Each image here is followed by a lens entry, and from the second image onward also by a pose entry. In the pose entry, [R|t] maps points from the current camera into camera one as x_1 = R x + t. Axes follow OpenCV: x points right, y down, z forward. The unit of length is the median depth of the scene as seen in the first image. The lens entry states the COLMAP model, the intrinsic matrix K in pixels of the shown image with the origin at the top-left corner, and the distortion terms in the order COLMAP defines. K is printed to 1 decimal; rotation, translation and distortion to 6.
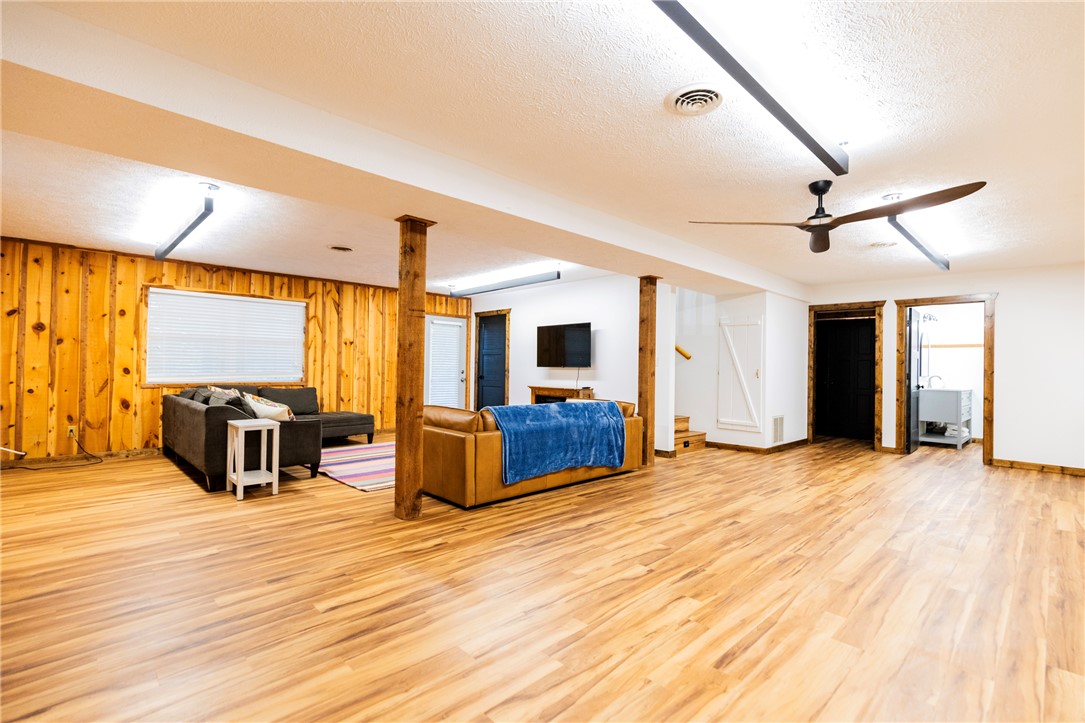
lens RADIAL K [[493.4, 0, 551.0], [0, 493.4, 361.7], [0, 0, 1]] dist [0.004664, -0.001344]
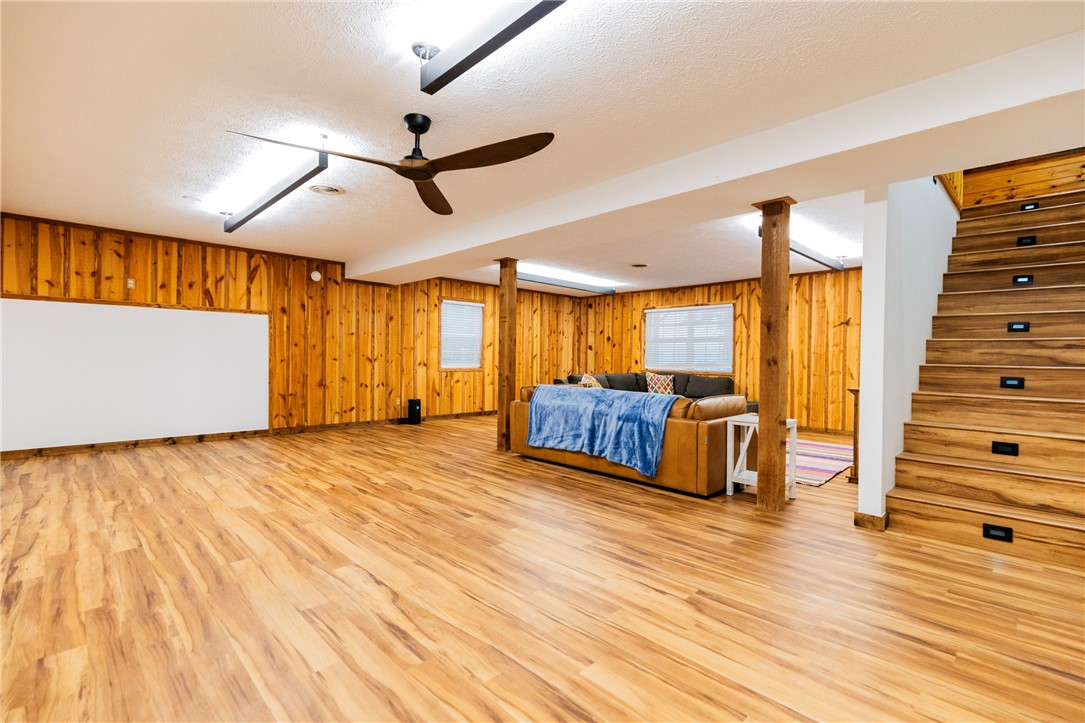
lens RADIAL K [[493.4, 0, 553.0], [0, 493.4, 360.9], [0, 0, 1]] dist [0.004664, -0.001344]
pose [[0.007509, -0.007909, -0.999941, 0.641813], [-0.000364, 0.999969, -0.007912, 0.022468], [0.999972, 0.000423, 0.007505, 0.571409]]
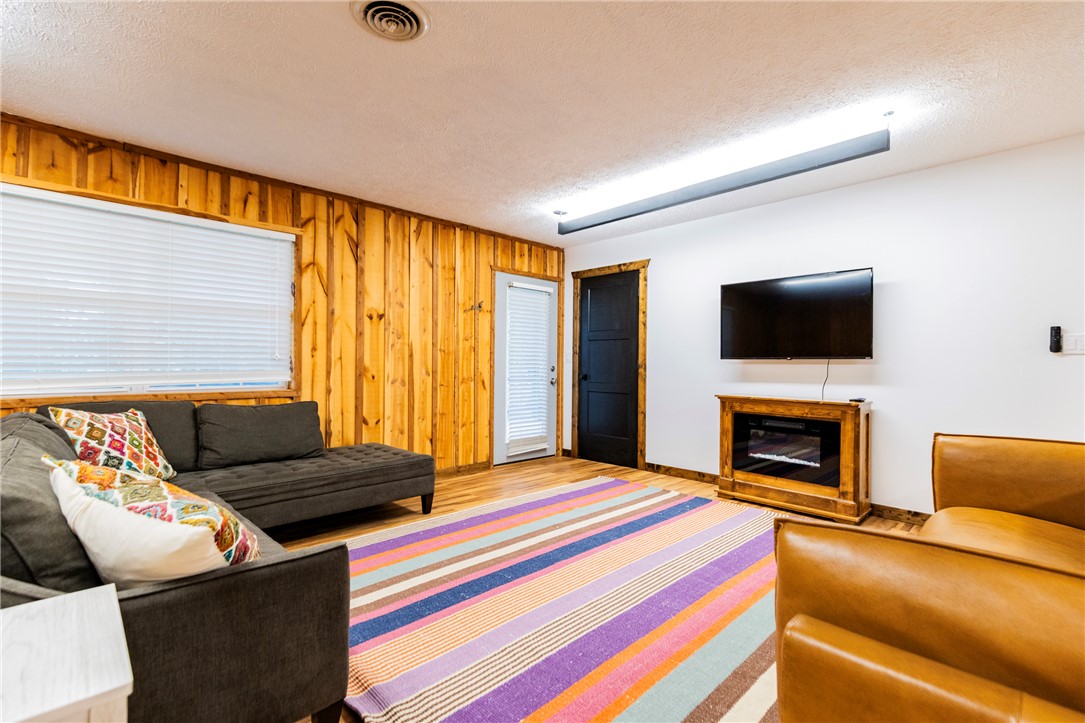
lens RADIAL K [[493.4, 0, 547.7], [0, 493.4, 362.2], [0, 0, 1]] dist [0.004664, -0.001344]
pose [[0.999975, -0.004008, 0.005858, -0.237319], [0.003943, 0.999931, 0.011032, 0.007418], [-0.005902, -0.011008, 0.999922, 0.483074]]
